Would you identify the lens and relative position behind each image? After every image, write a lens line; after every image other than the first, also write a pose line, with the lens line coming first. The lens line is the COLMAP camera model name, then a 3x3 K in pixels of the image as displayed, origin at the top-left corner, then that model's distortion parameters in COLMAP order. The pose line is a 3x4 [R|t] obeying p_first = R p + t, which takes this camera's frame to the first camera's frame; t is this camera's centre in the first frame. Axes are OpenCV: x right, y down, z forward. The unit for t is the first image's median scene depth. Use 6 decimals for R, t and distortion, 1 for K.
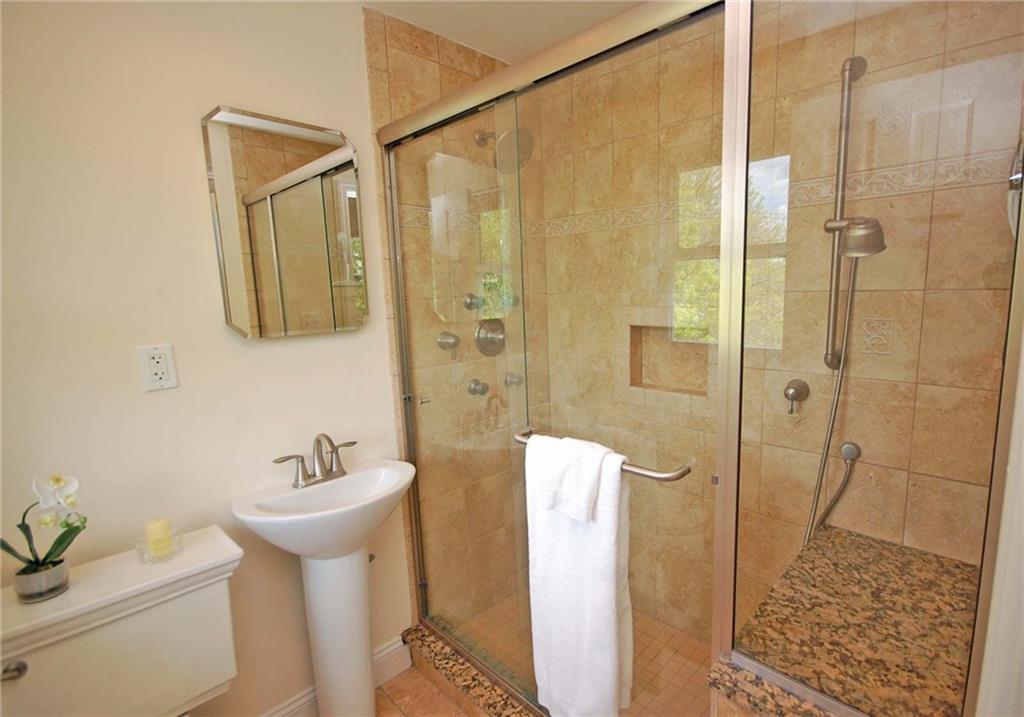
lens RADIAL K [[475.7, 0, 546.1], [0, 475.7, 369.3], [0, 0, 1]] dist [0.001634, -0.011101]
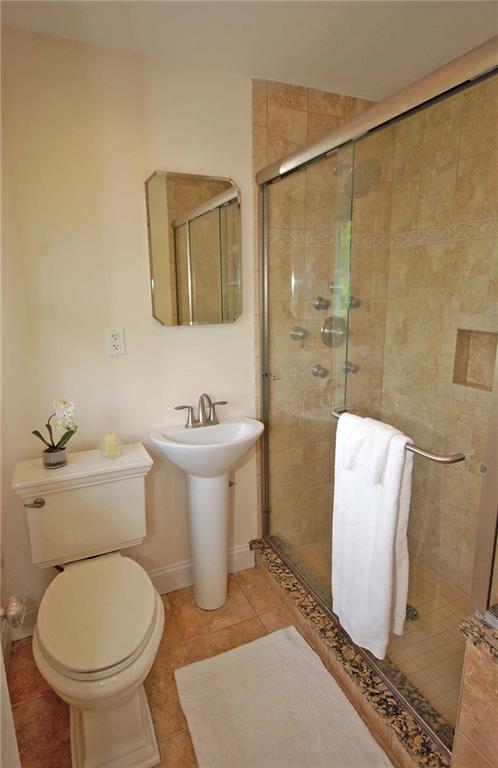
lens RADIAL K [[422.8, 0, 249.0], [0, 422.8, 384.0], [0, 0, 1]] dist [-0.000473, 0.000468]
pose [[0.918746, 0.103515, -0.381039, 0.126228], [-0.072707, 0.992874, 0.094422, -0.023587], [0.388097, -0.059045, 0.919725, -0.122843]]
